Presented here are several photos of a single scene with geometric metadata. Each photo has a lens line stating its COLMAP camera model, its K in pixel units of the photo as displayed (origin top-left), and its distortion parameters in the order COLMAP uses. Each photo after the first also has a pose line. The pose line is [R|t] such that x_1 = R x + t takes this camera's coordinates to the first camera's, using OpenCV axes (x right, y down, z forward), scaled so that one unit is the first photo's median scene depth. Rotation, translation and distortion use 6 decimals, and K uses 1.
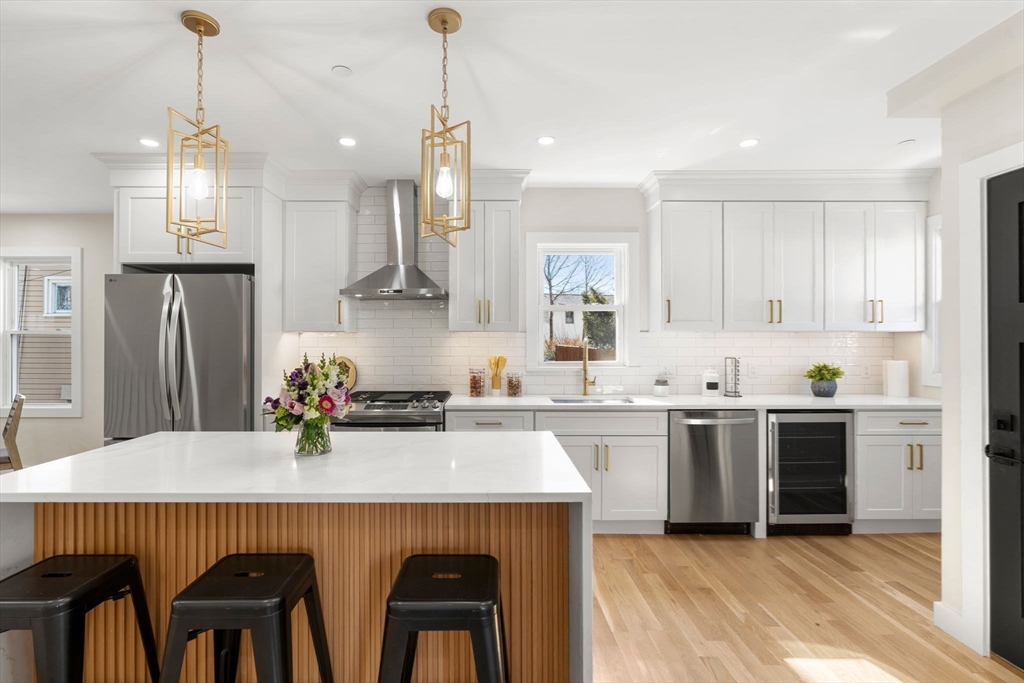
lens RADIAL K [[413.0, 0, 512.0], [0, 413.0, 341.5], [0, 0, 1]] dist [-0.002354, -0.000212]
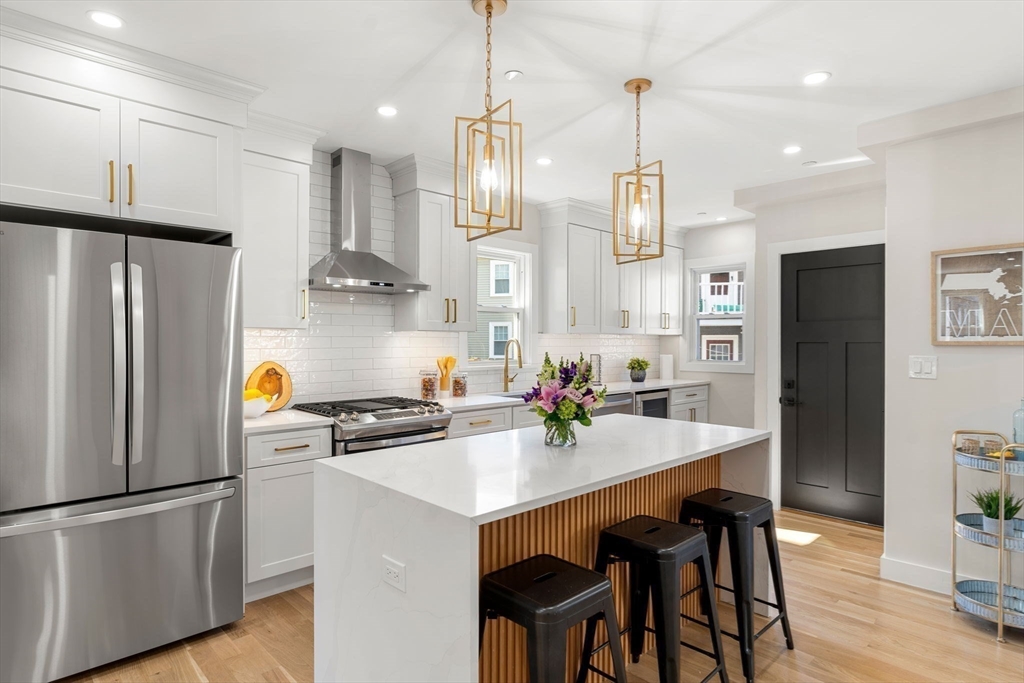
lens RADIAL K [[463.1, 0, 512.0], [0, 463.1, 341.5], [0, 0, 1]] dist [0.001317, 0.000087]
pose [[0.789247, 0.000303, 0.614076, -0.580510], [-0.000622, 1.000000, 0.000306, -0.000098], [-0.614076, -0.000623, 0.789247, 0.050129]]
